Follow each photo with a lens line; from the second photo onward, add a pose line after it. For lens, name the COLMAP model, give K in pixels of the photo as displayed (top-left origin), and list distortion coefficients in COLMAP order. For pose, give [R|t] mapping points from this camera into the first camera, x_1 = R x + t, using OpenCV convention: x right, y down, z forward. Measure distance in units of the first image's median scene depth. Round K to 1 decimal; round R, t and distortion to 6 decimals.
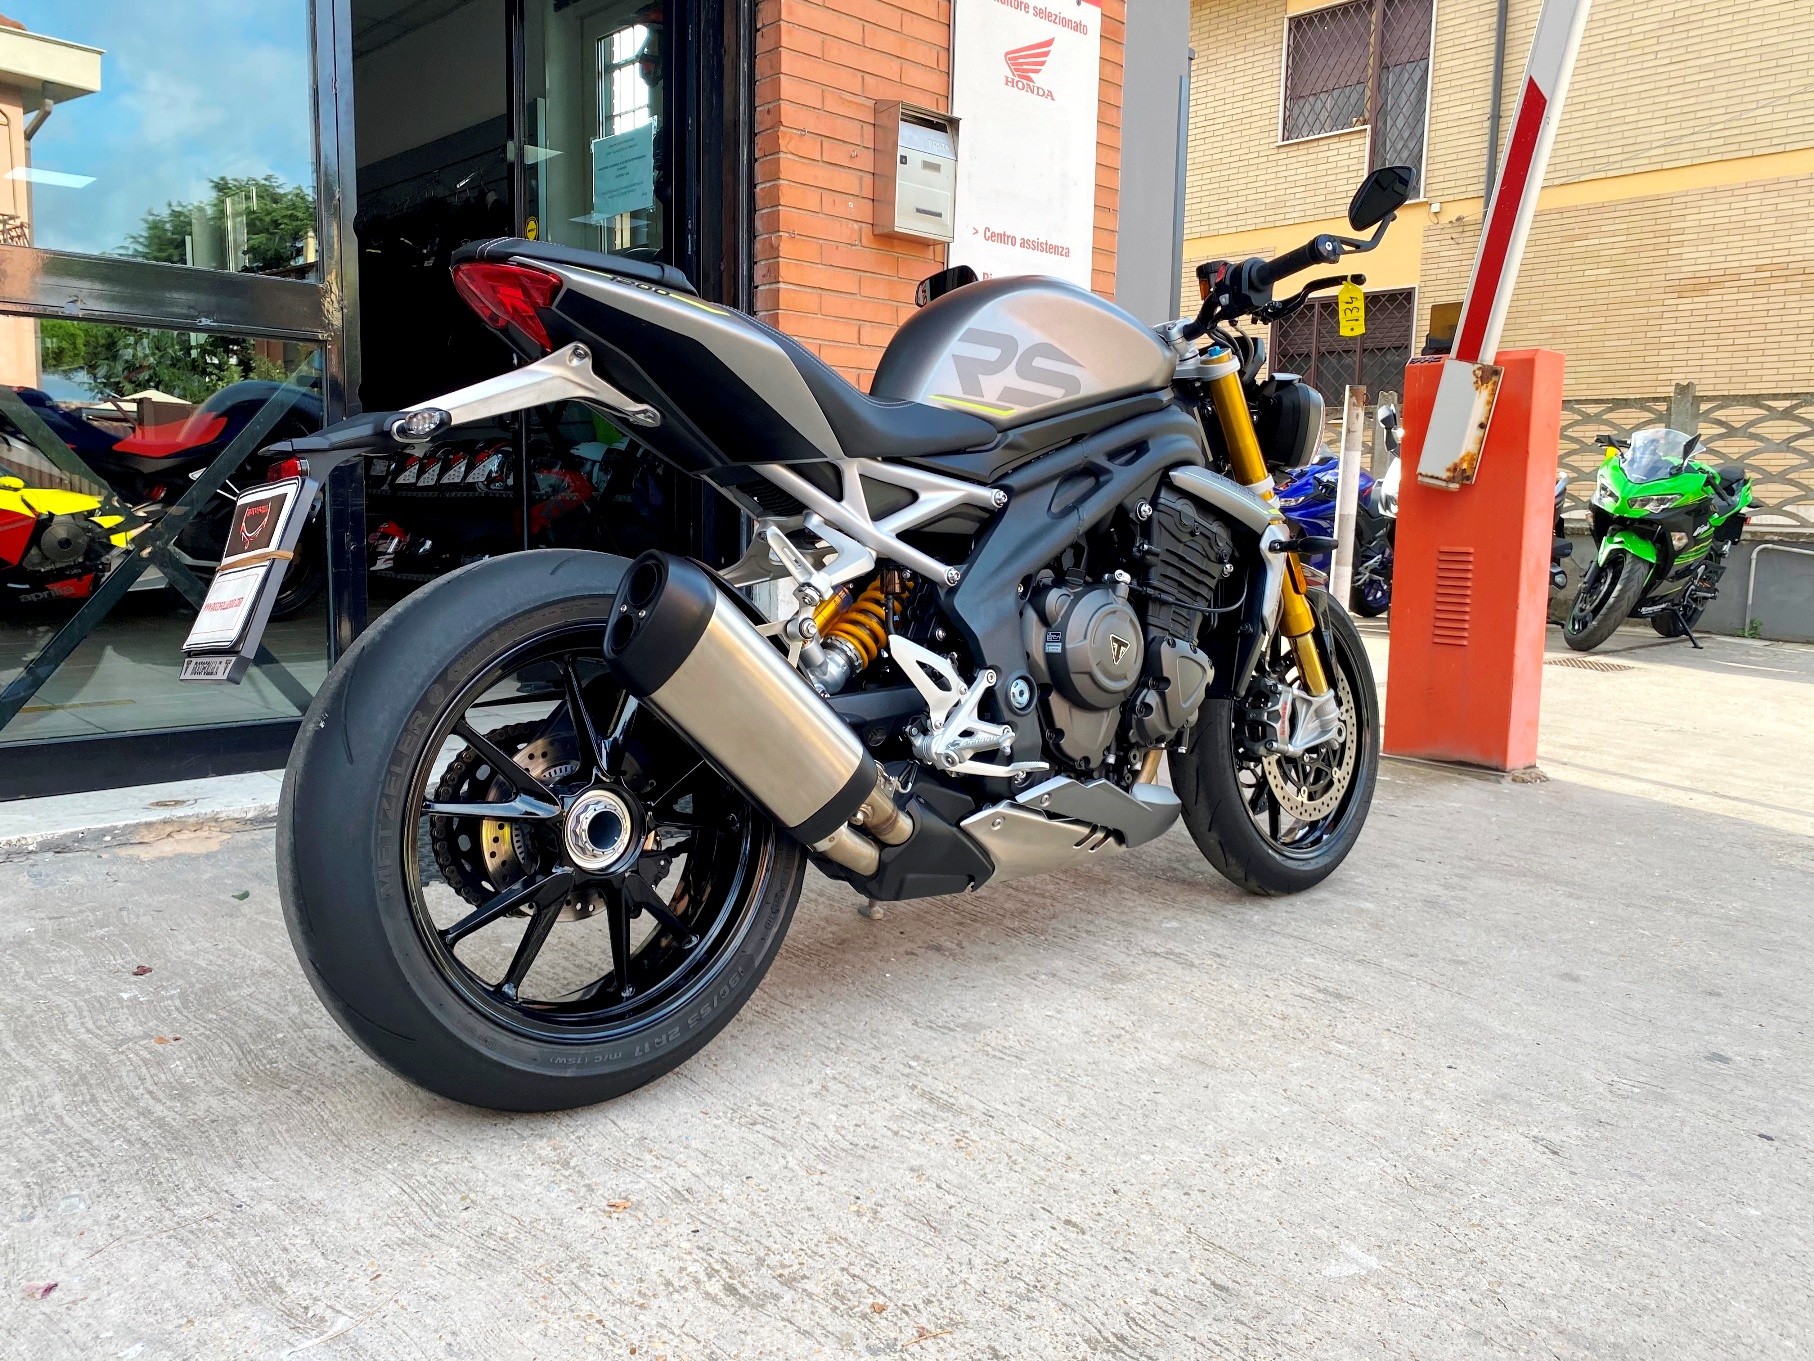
lens RADIAL K [[1367.5, 0, 898.8], [0, 1367.5, 688.5], [0, 0, 1]] dist [0.016347, -0.032730]
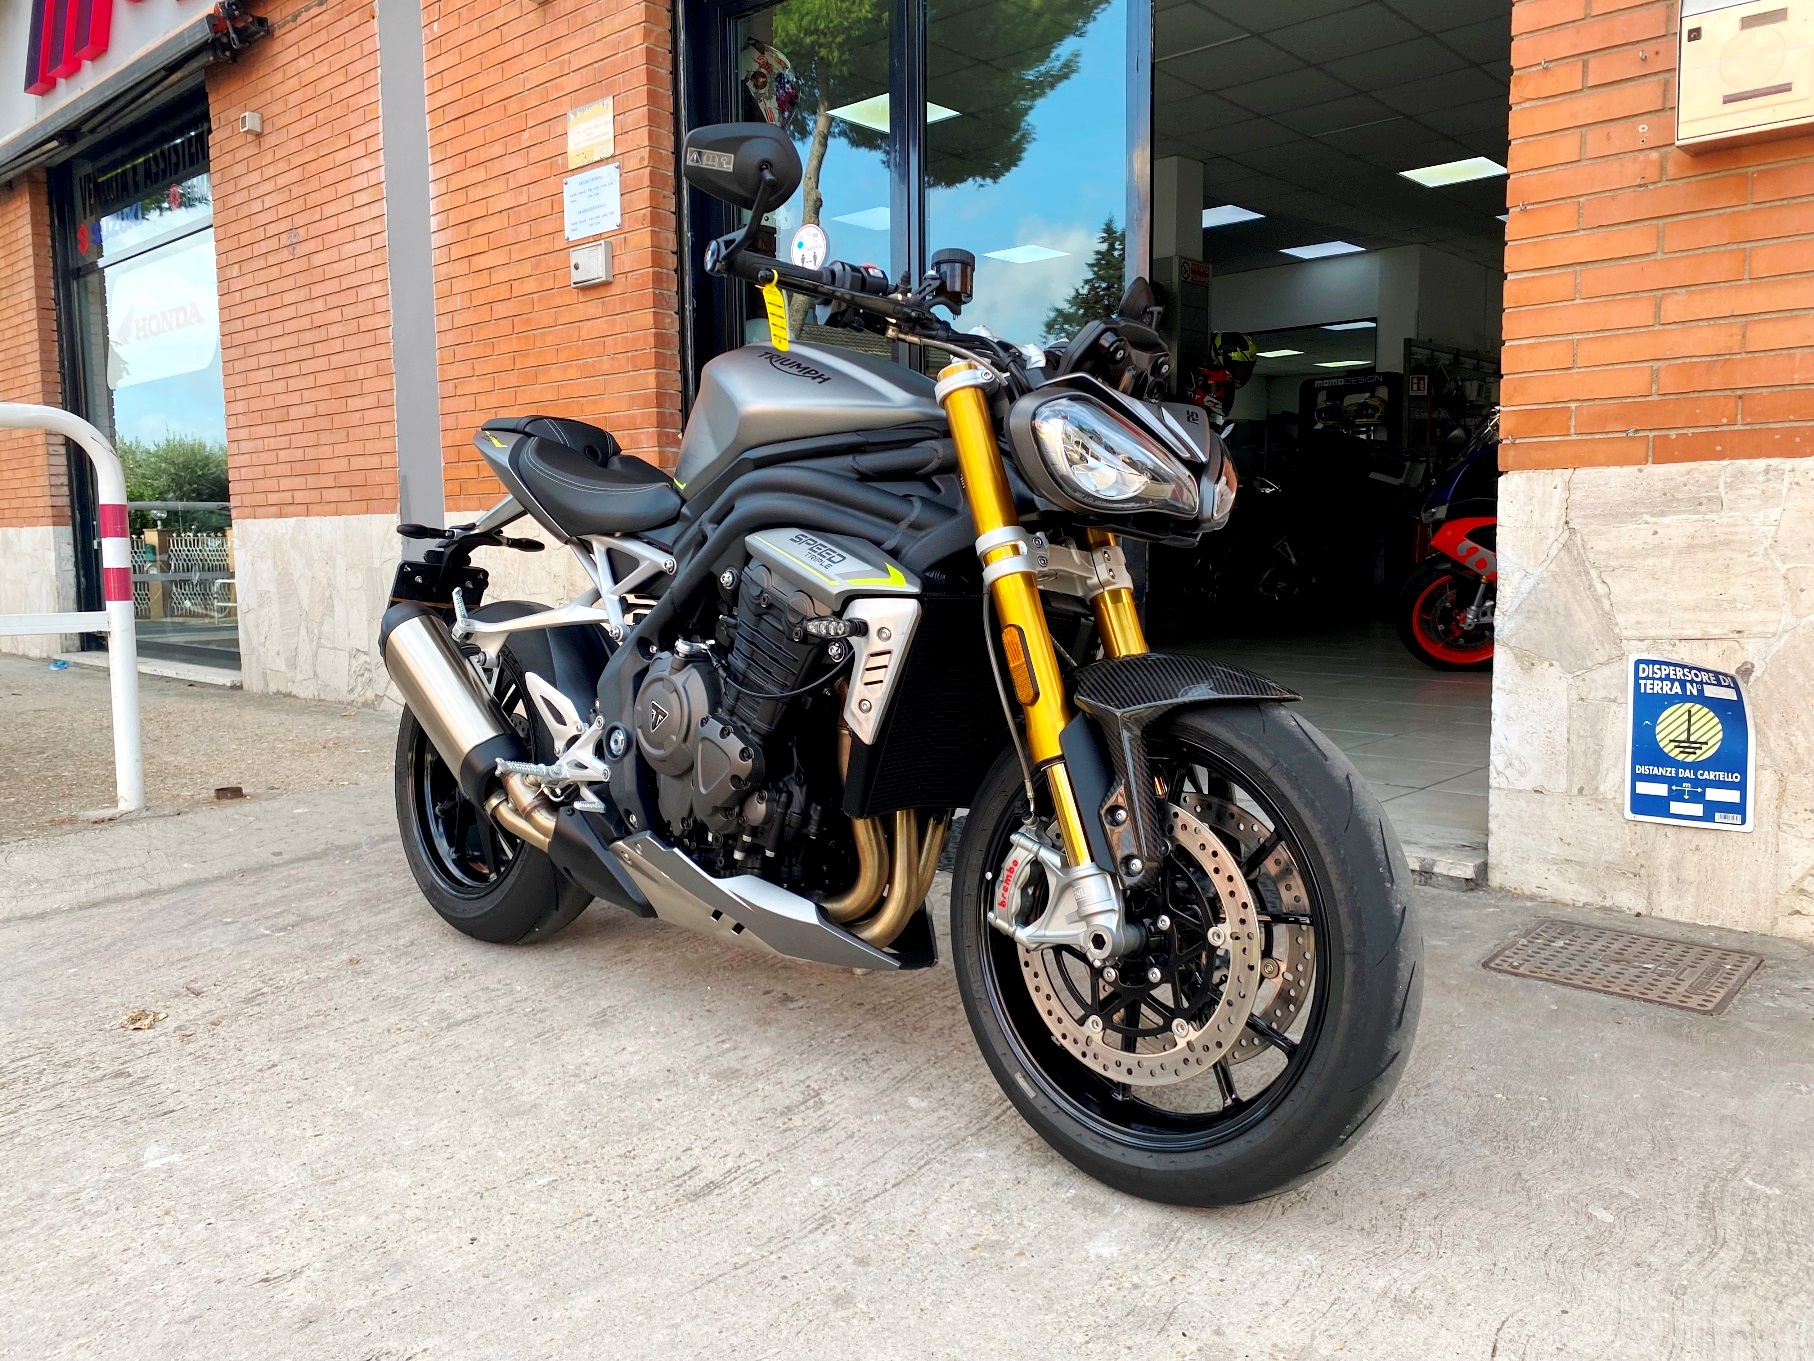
lens RADIAL K [[1382.1, 0, 900.3], [0, 1382.1, 674.3], [0, 0, 1]] dist [0.018413, -0.012398]
pose [[0.070381, 0.075875, -0.994630, 0.999542], [-0.121877, 0.990287, 0.066919, -0.126498], [0.990047, 0.116513, 0.078945, 0.928078]]
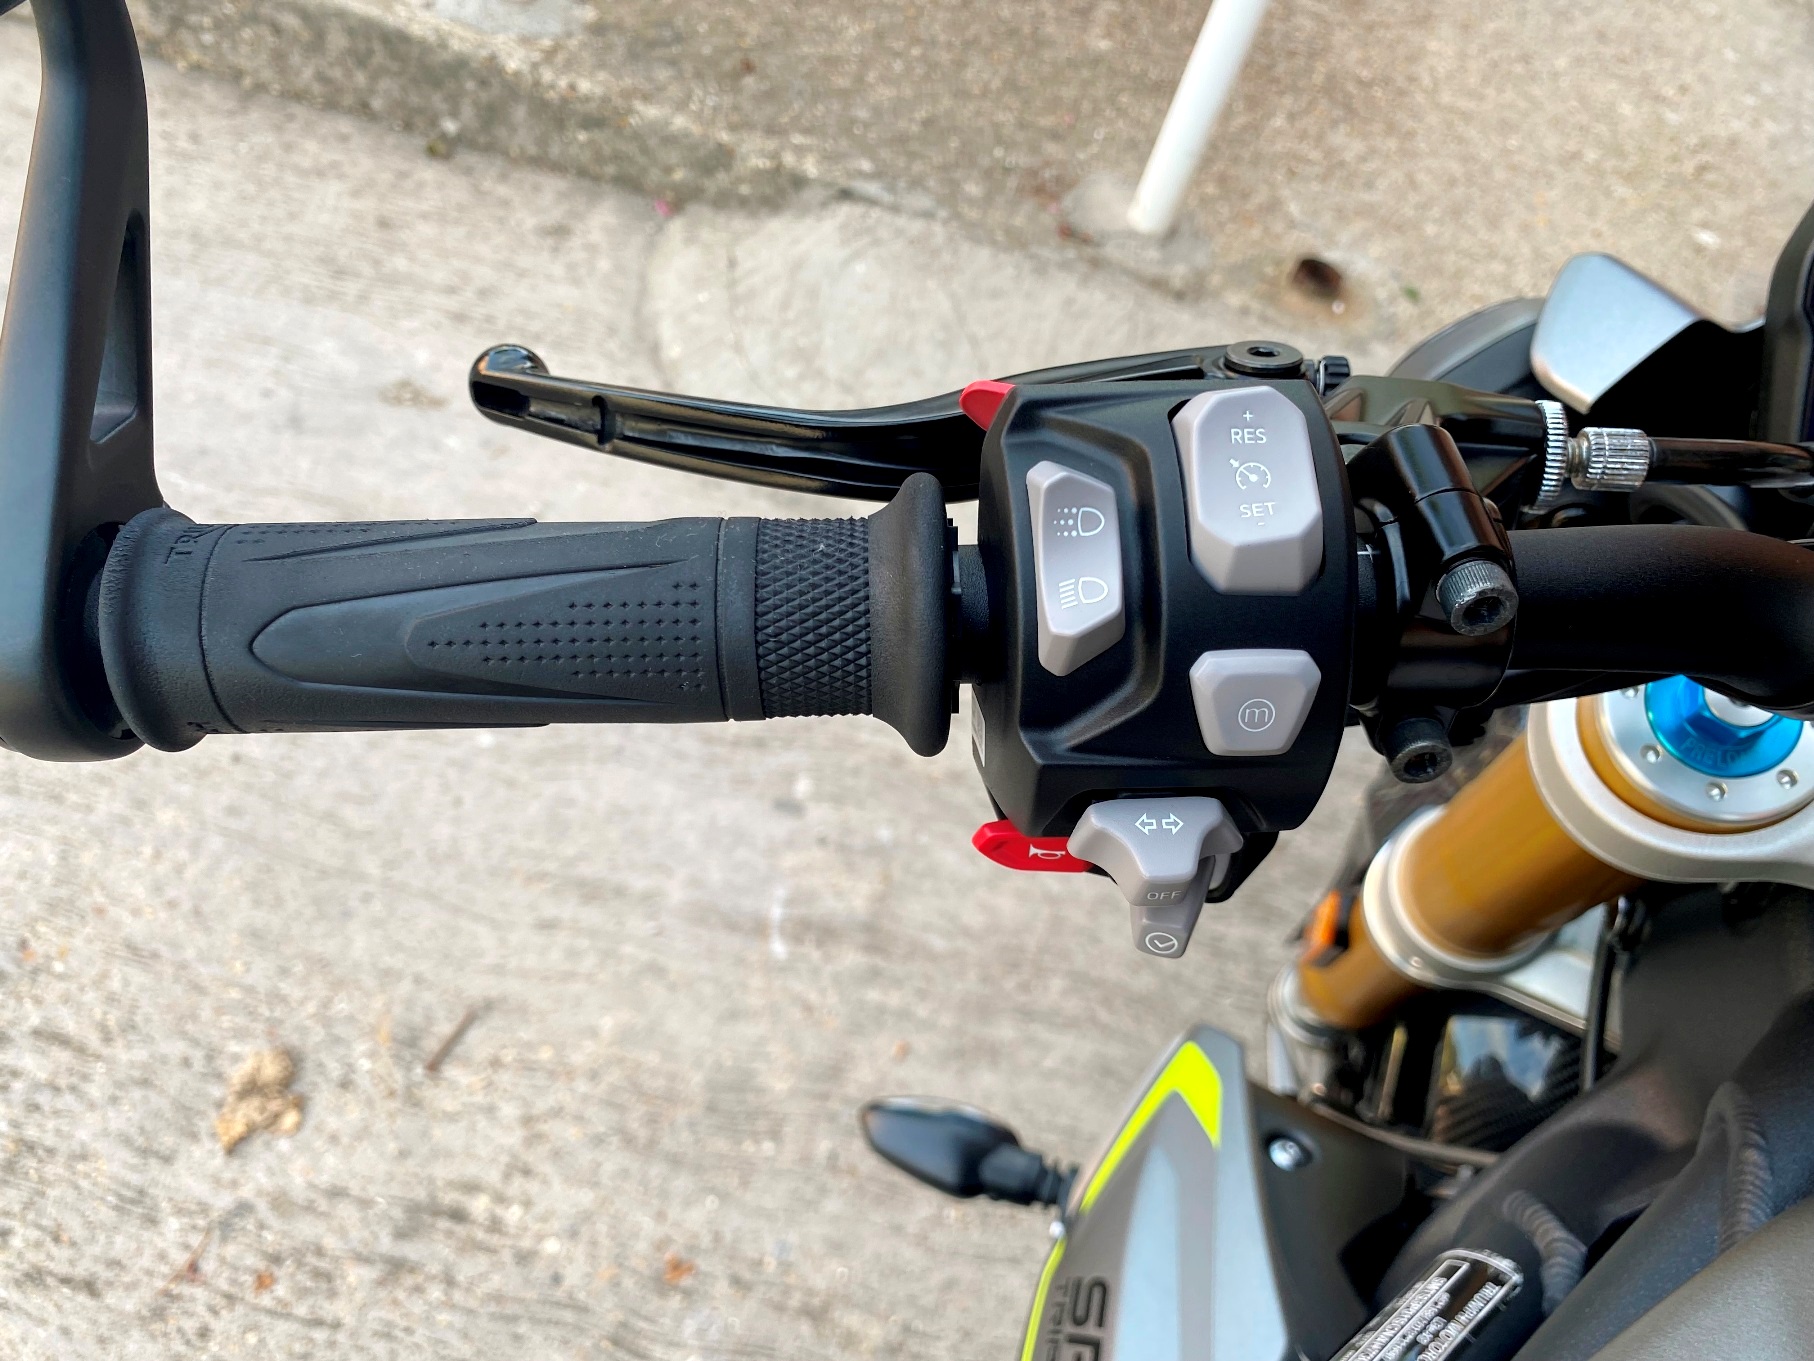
lens RADIAL K [[1426.6, 0, 928.7], [0, 1426.6, 684.6], [0, 0, 1]] dist [-0.001314, 0.000611]
pose [[-0.818132, 0.290429, -0.496296, -0.011723], [-0.311097, 0.502310, 0.806785, -0.282121], [0.483609, 0.814454, -0.320605, 0.642885]]
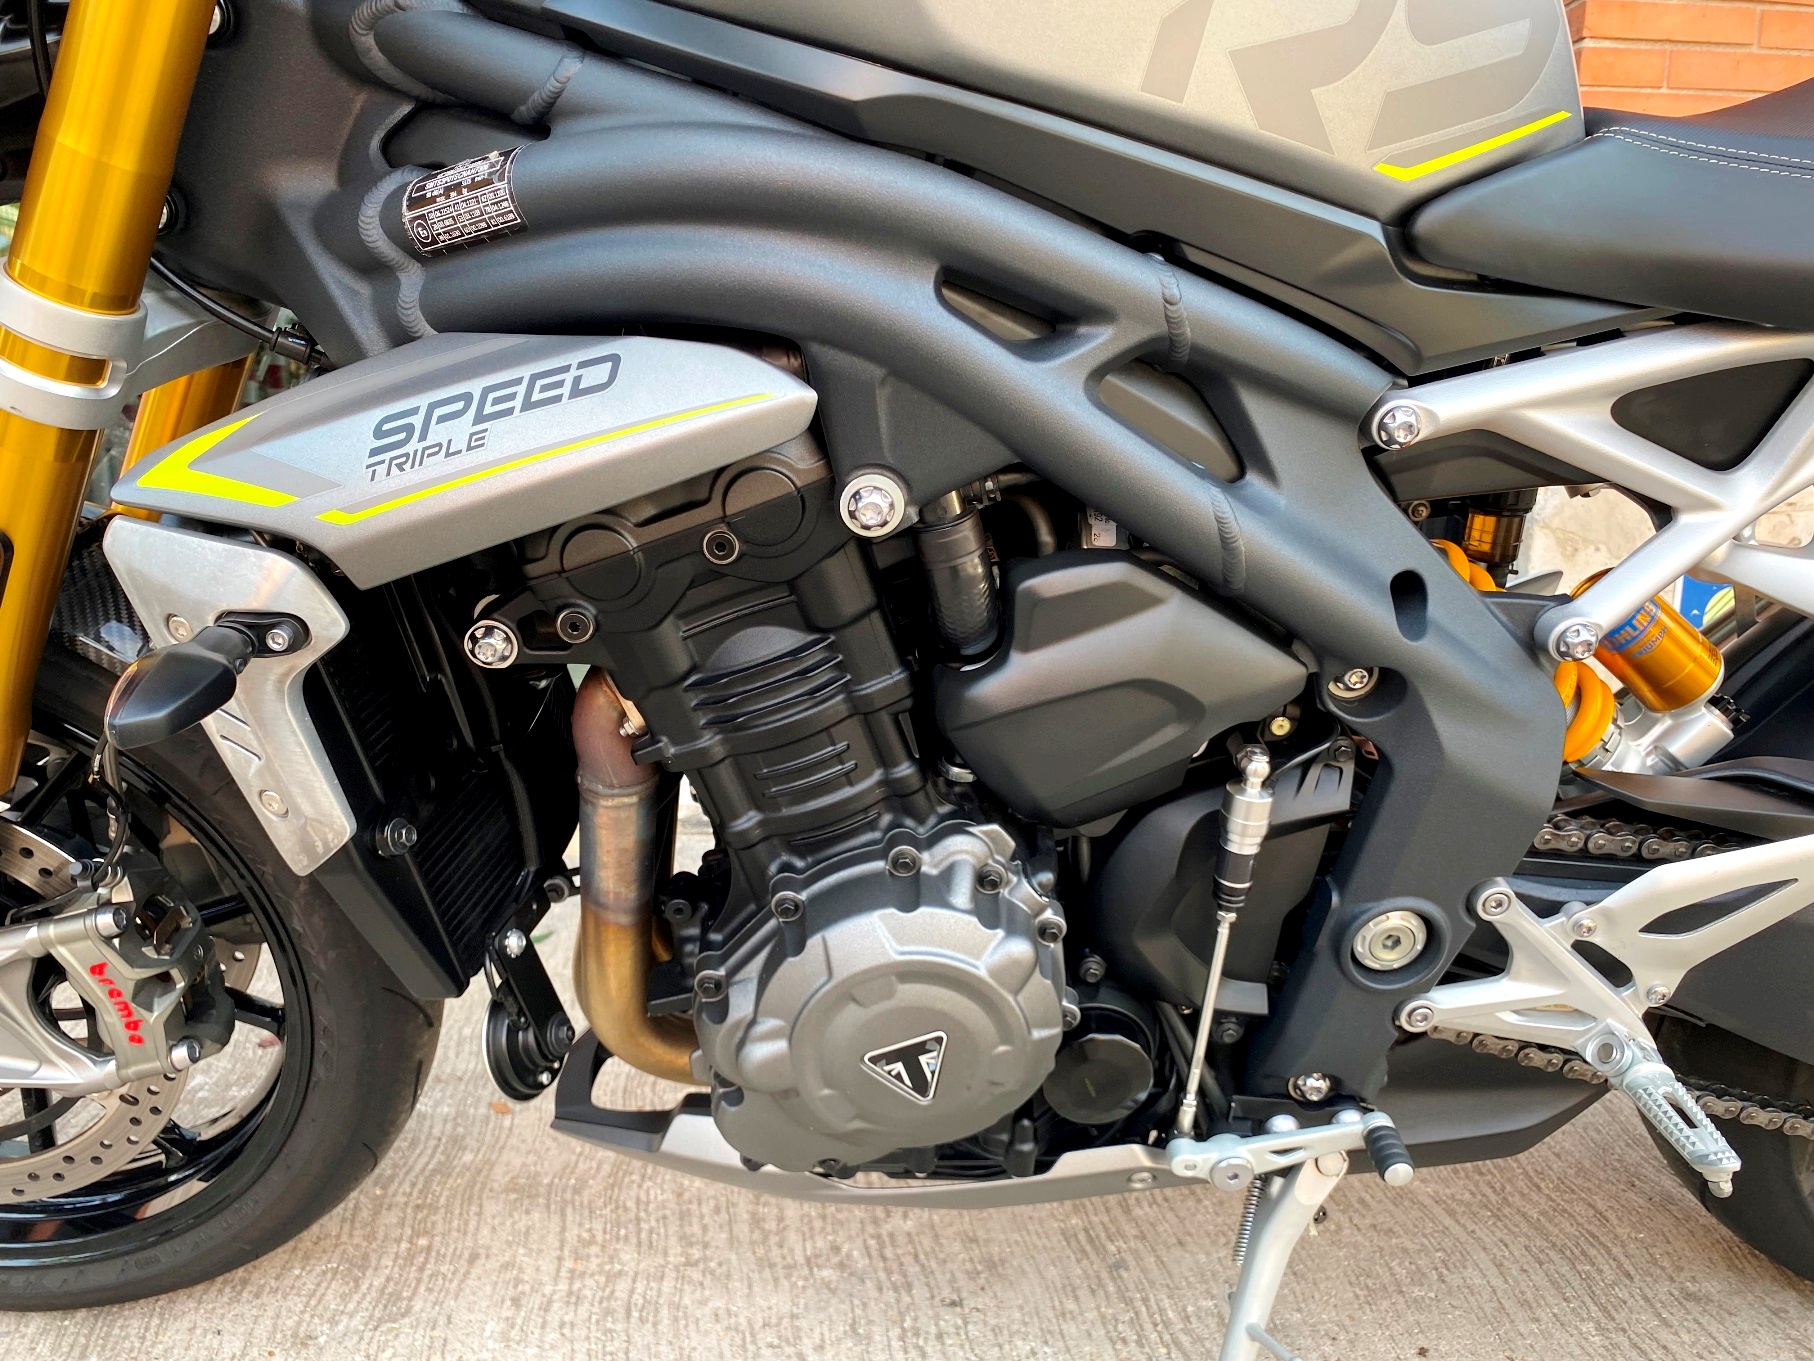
lens RADIAL K [[1402.7, 0, 899.5], [0, 1402.7, 695.0], [0, 0, 1]] dist [-0.020990, 0.001156]
pose [[0.778884, 0.118977, -0.615780, 0.124669], [-0.090541, 0.992887, 0.077316, -0.055583], [0.620599, -0.004467, 0.784116, 0.517393]]
